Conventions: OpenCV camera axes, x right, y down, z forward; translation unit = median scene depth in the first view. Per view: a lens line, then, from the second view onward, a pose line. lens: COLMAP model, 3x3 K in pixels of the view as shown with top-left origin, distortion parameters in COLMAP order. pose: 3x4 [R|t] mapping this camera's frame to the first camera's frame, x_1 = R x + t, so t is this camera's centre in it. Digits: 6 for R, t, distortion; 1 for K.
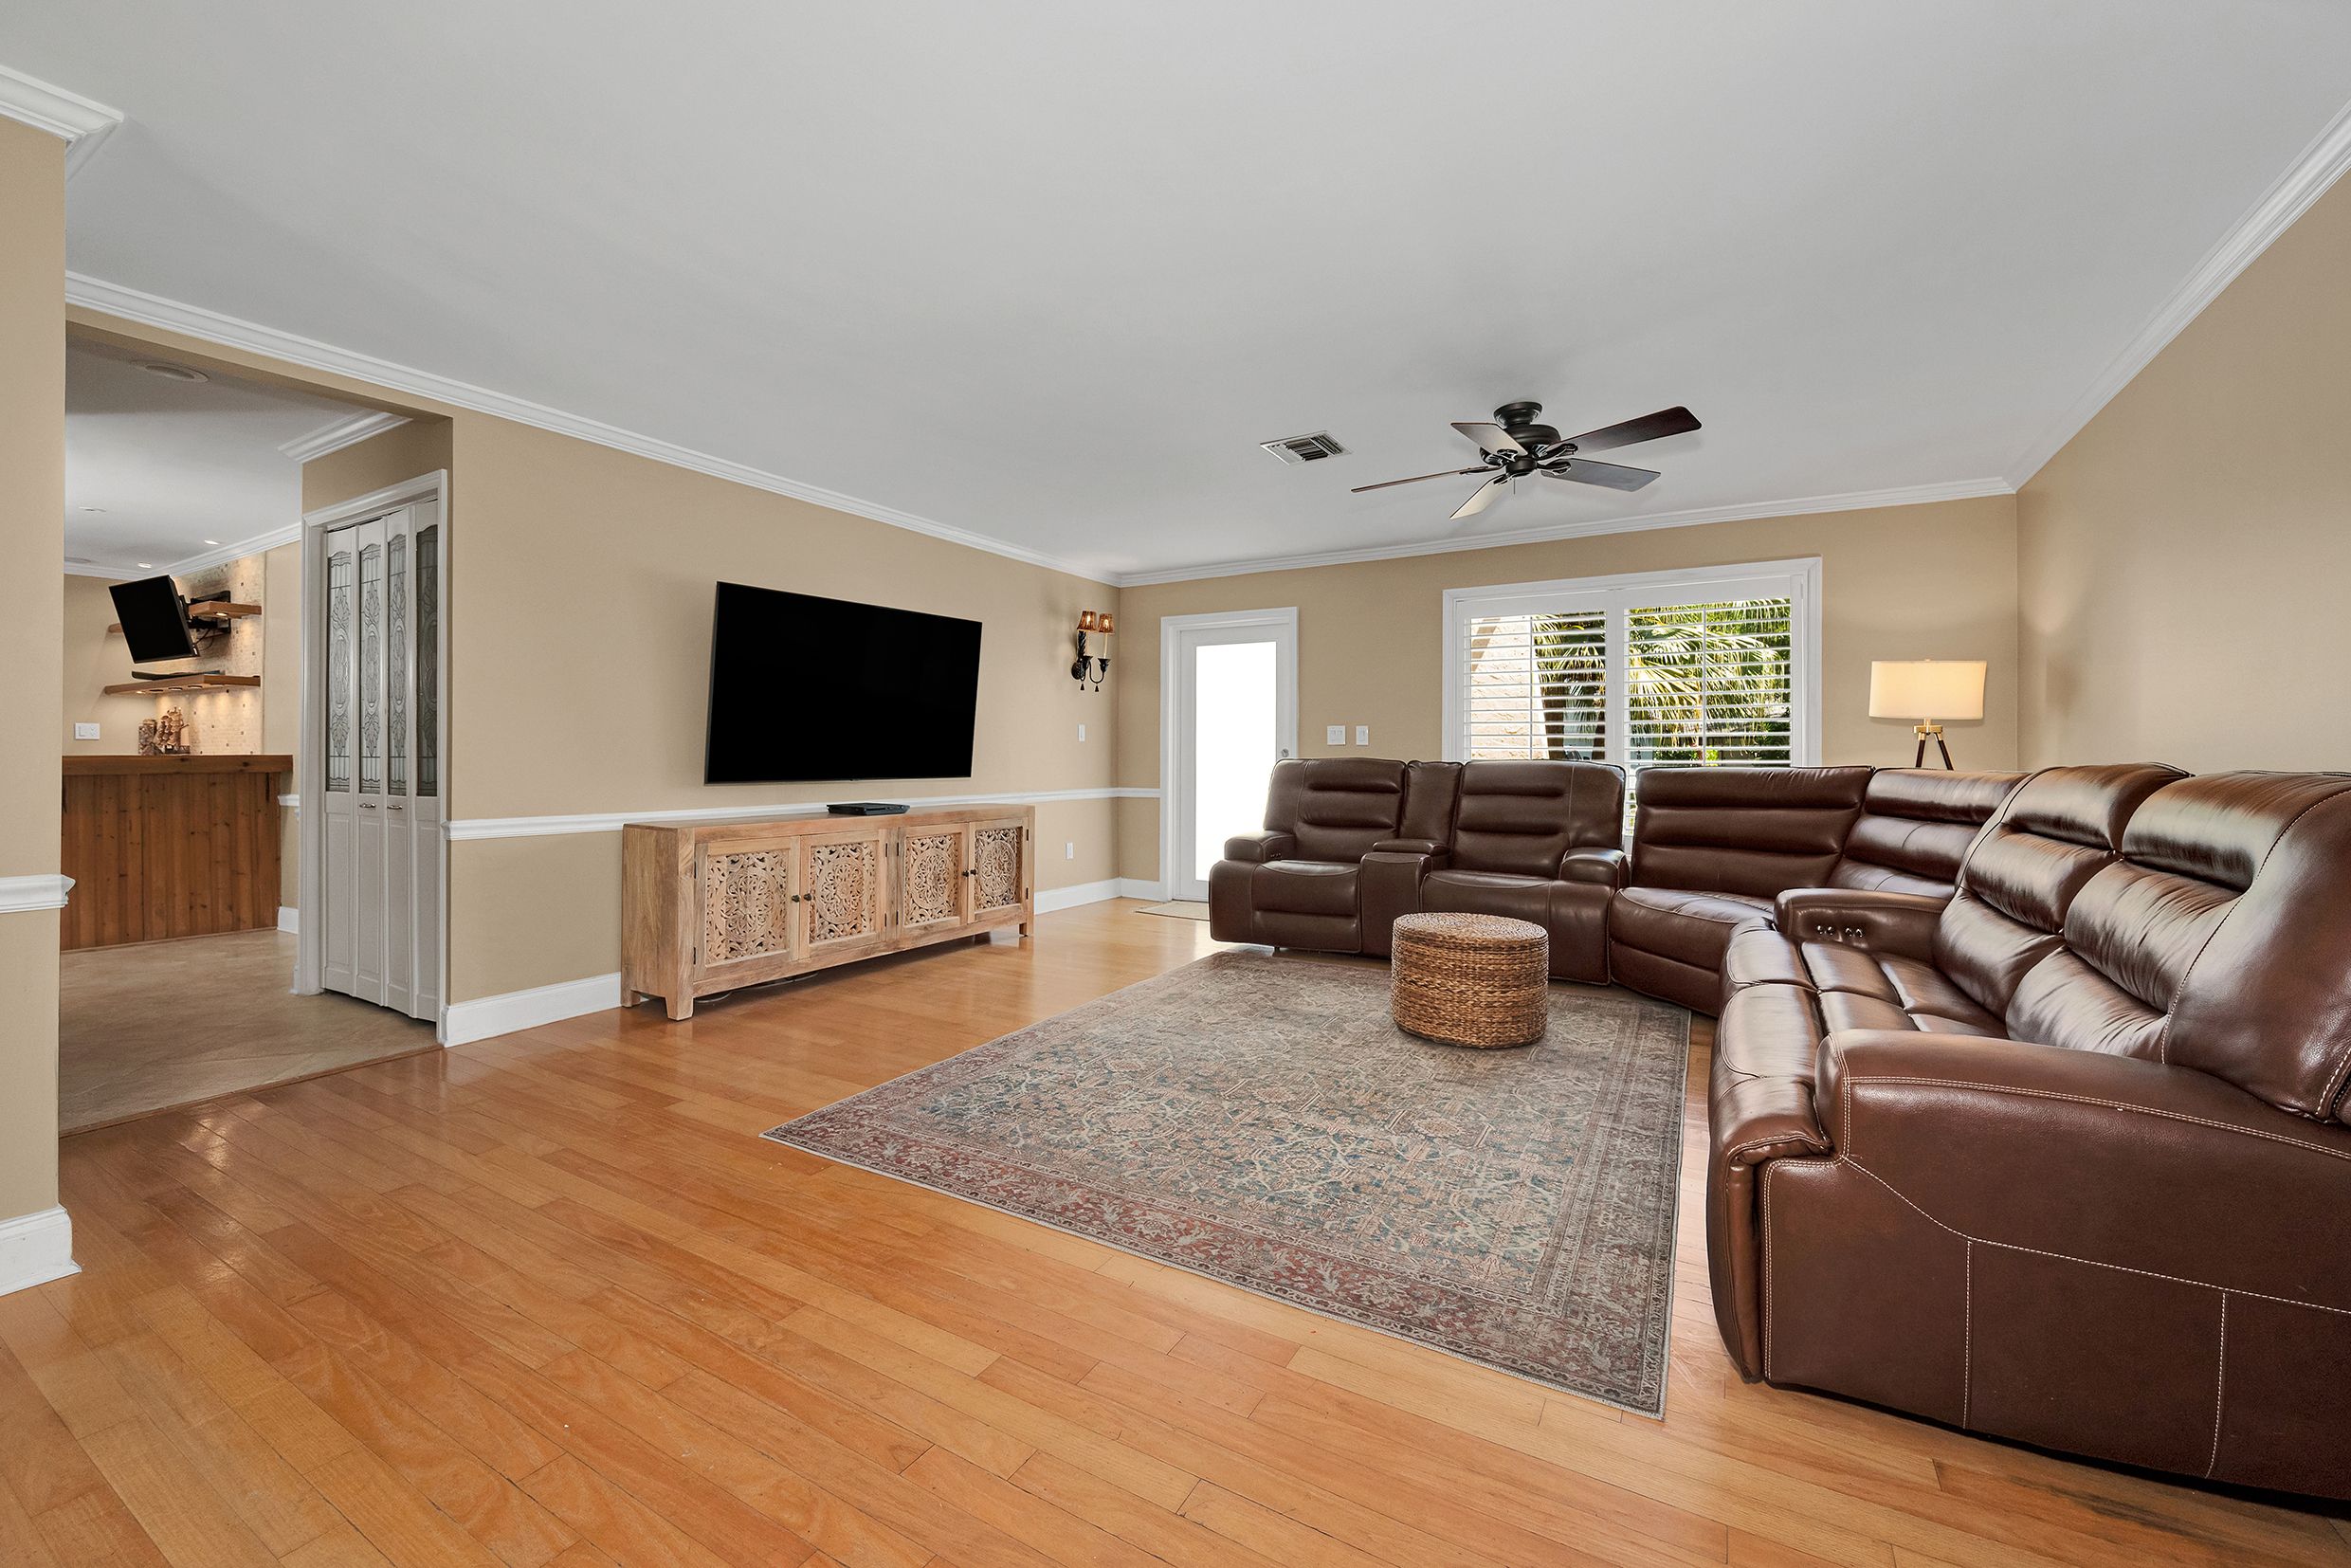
lens RADIAL K [[946.1, 0, 1166.5], [0, 946.1, 768.1], [0, 0, 1]] dist [-0.008913, 0.000894]
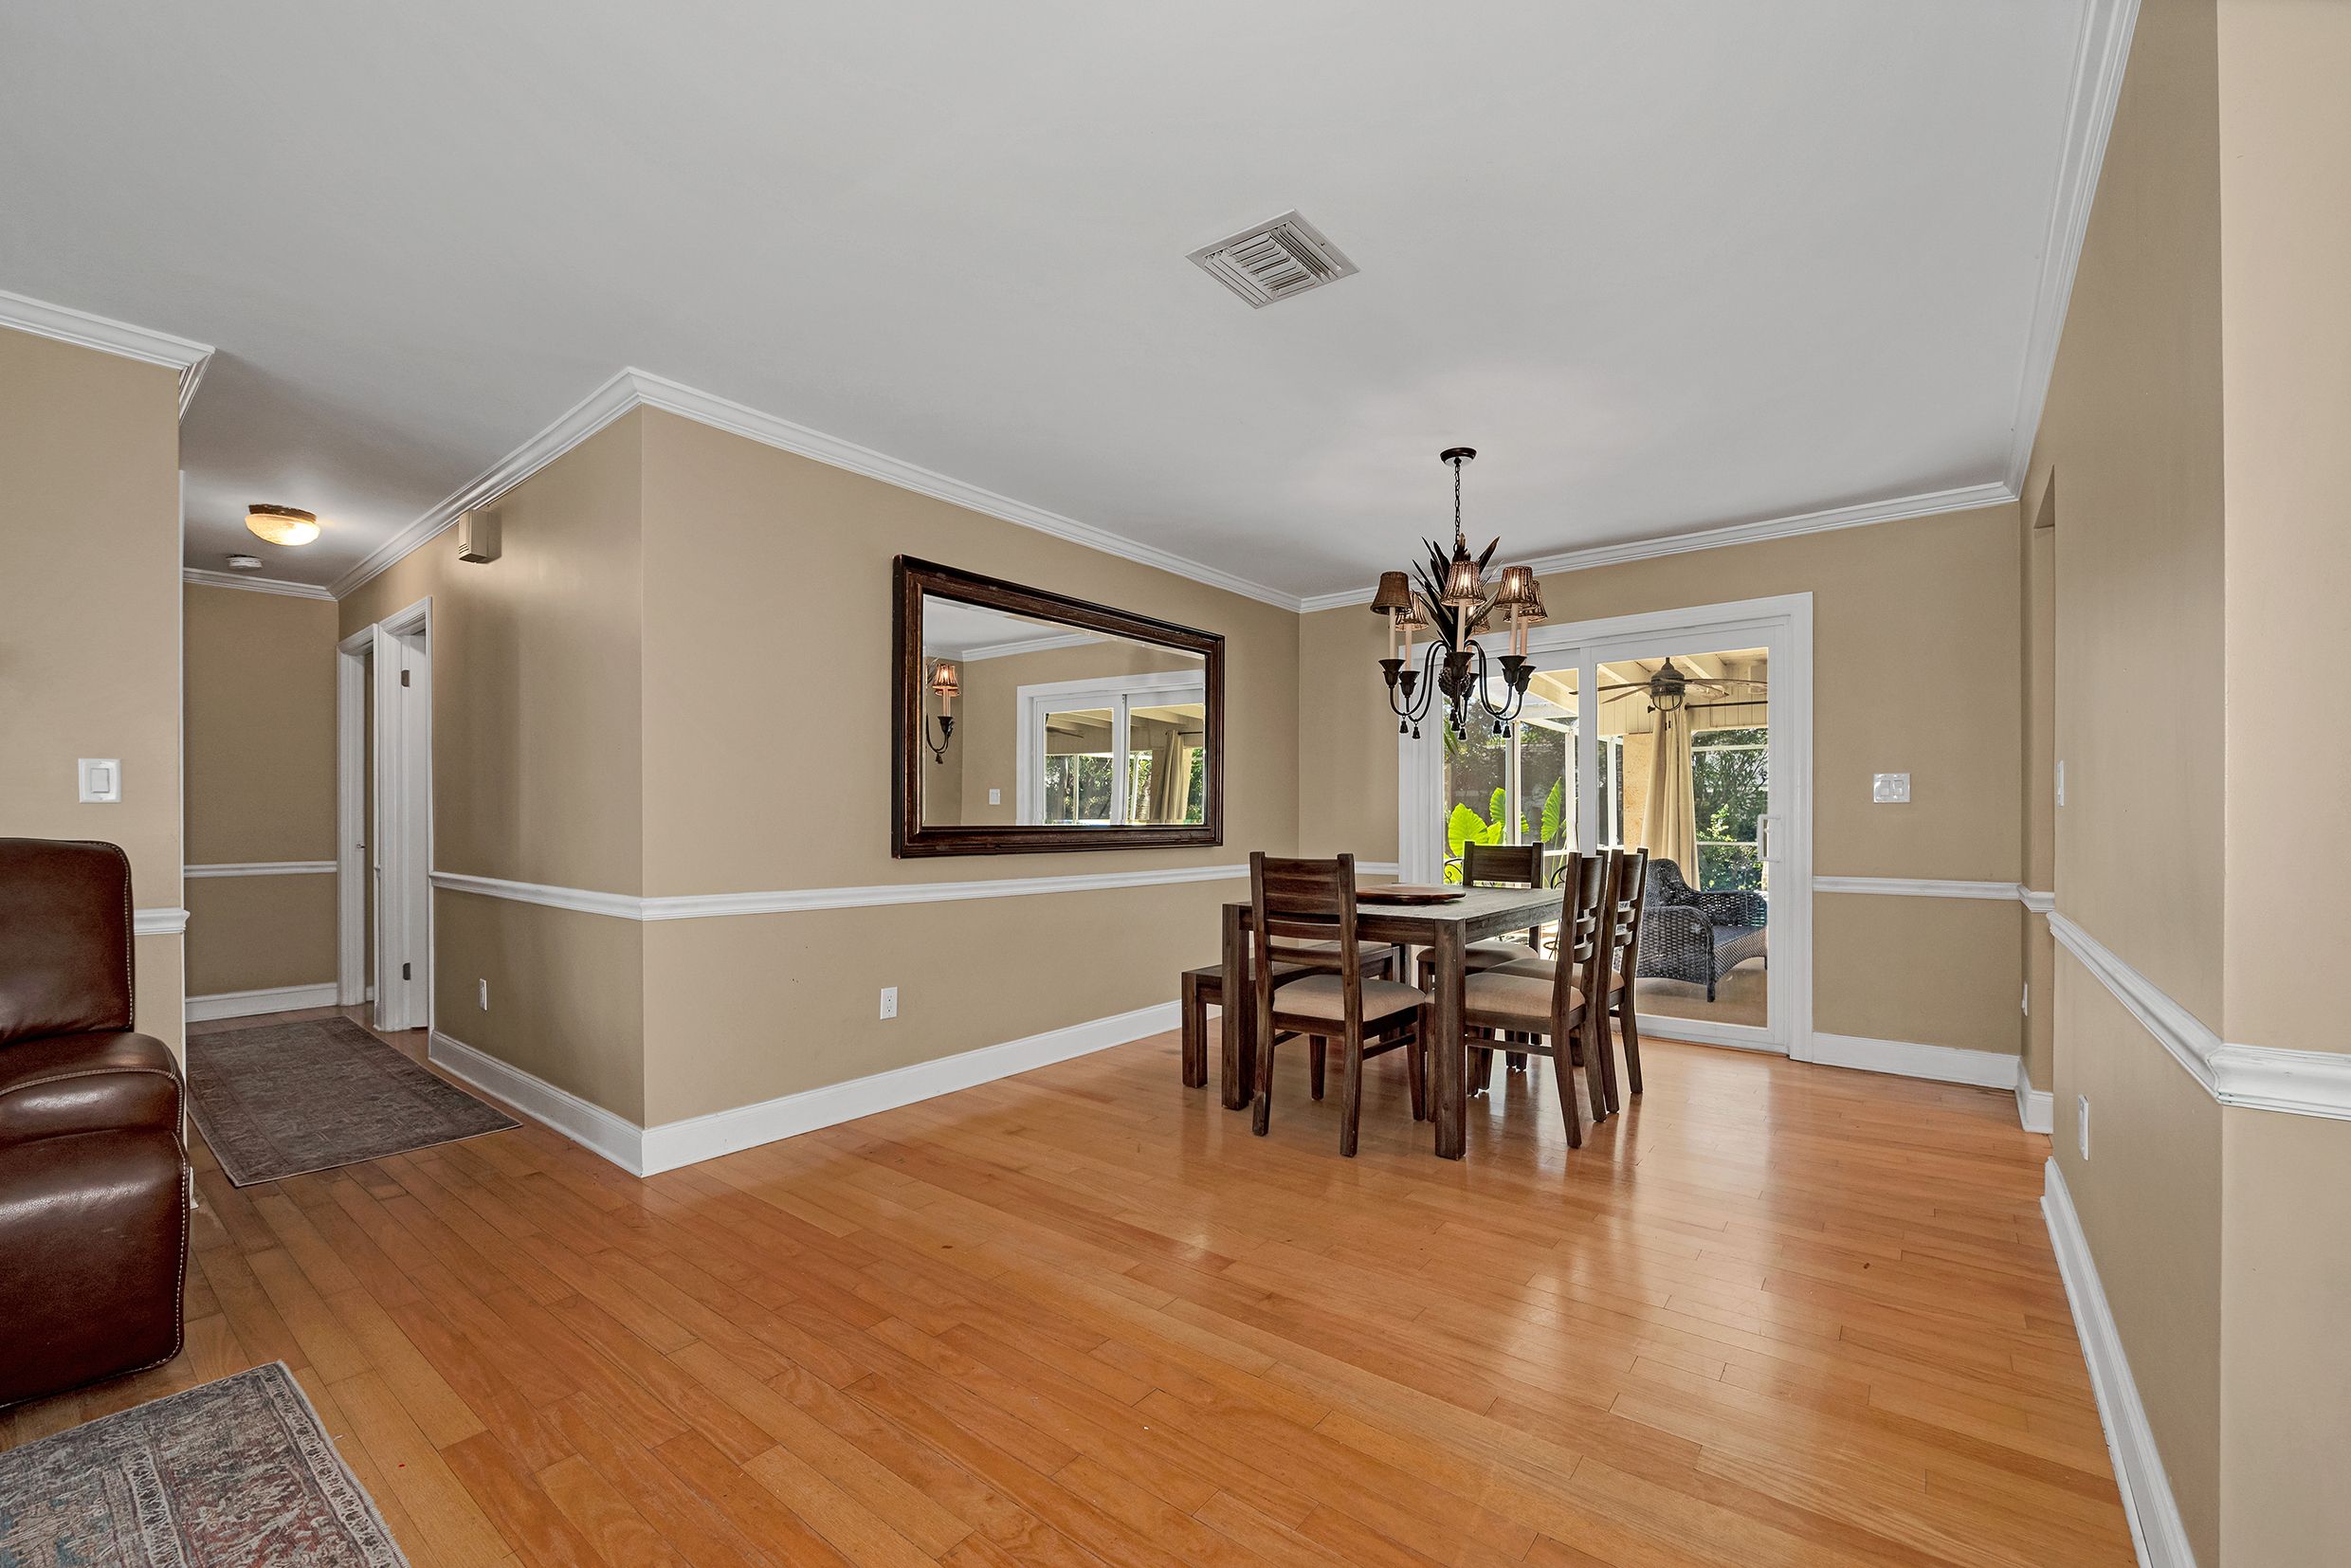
lens RADIAL K [[946.1, 0, 1182.2], [0, 946.1, 812.0], [0, 0, 1]] dist [-0.008913, 0.000894]
pose [[-0.991268, 0.001282, 0.131857, -0.376530], [0.002551, 0.999952, 0.009459, -0.017226], [-0.131839, 0.009713, -0.991224, 0.958790]]
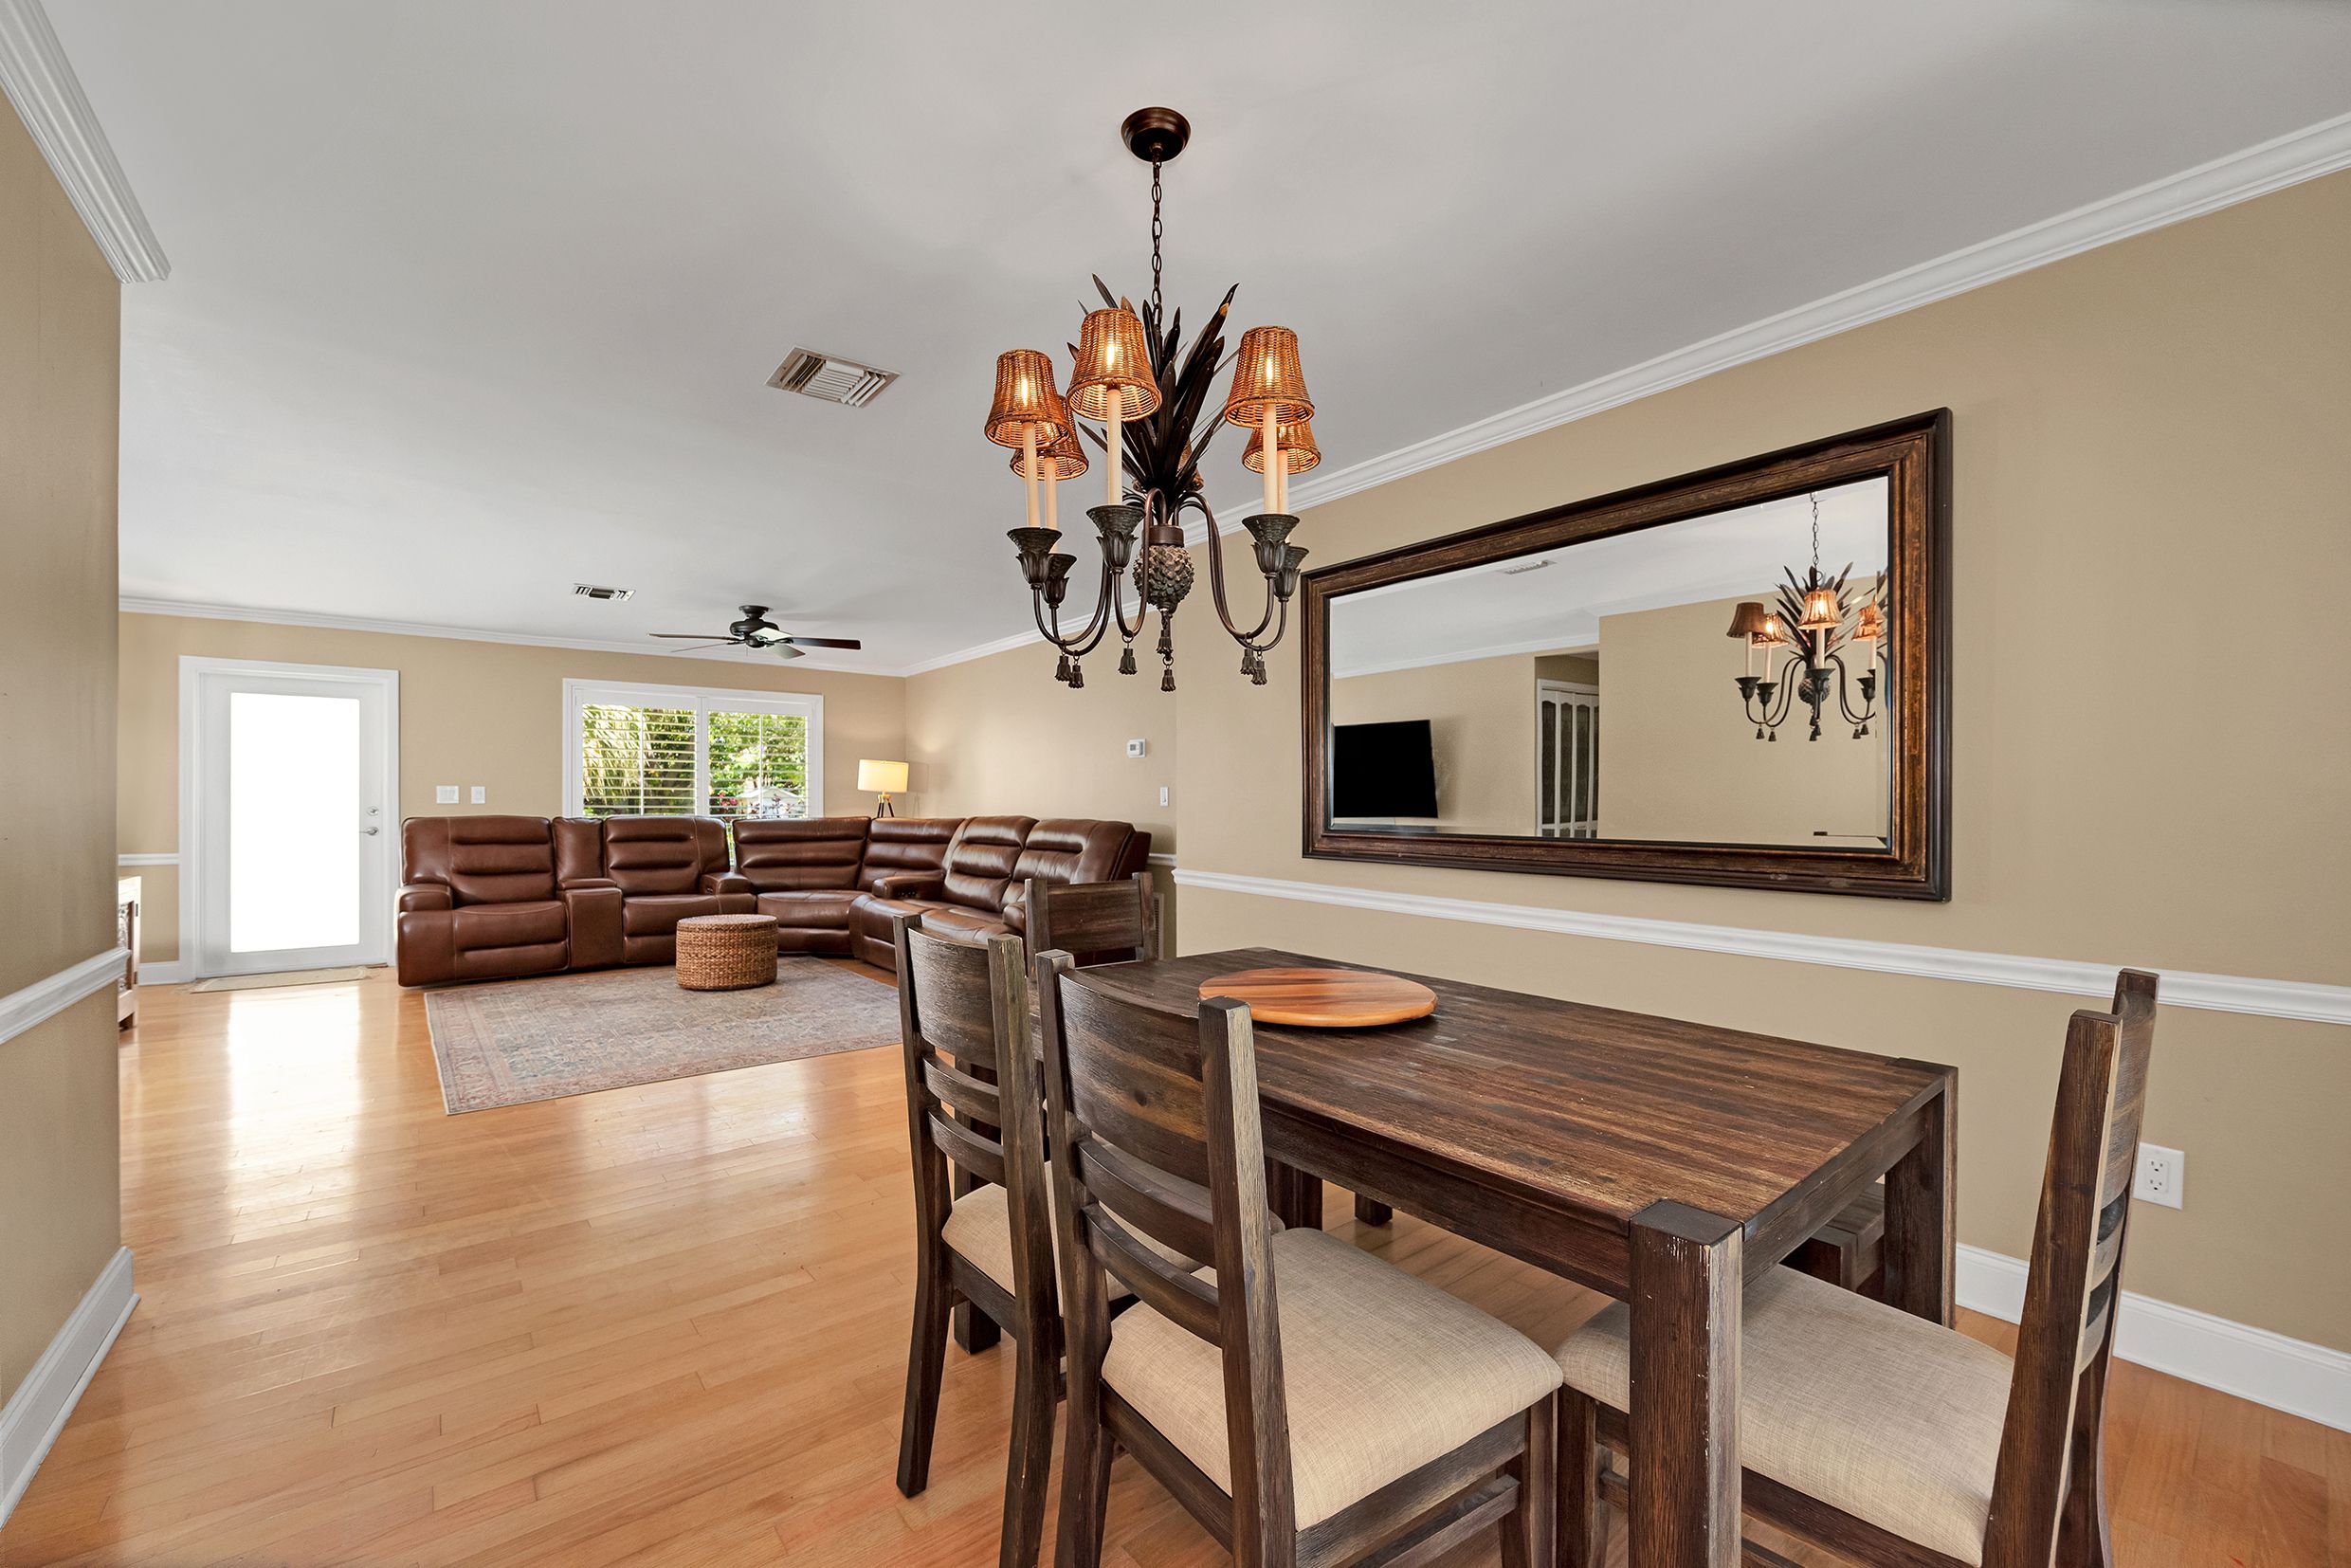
lens RADIAL K [[946.1, 0, 1183.7], [0, 946.1, 809.1], [0, 0, 1]] dist [-0.008913, 0.000894]
pose [[0.345196, -0.007948, 0.938497, -1.044343], [0.012793, 0.999911, 0.003763, -0.020423], [-0.938443, 0.010707, 0.345267, -0.328678]]
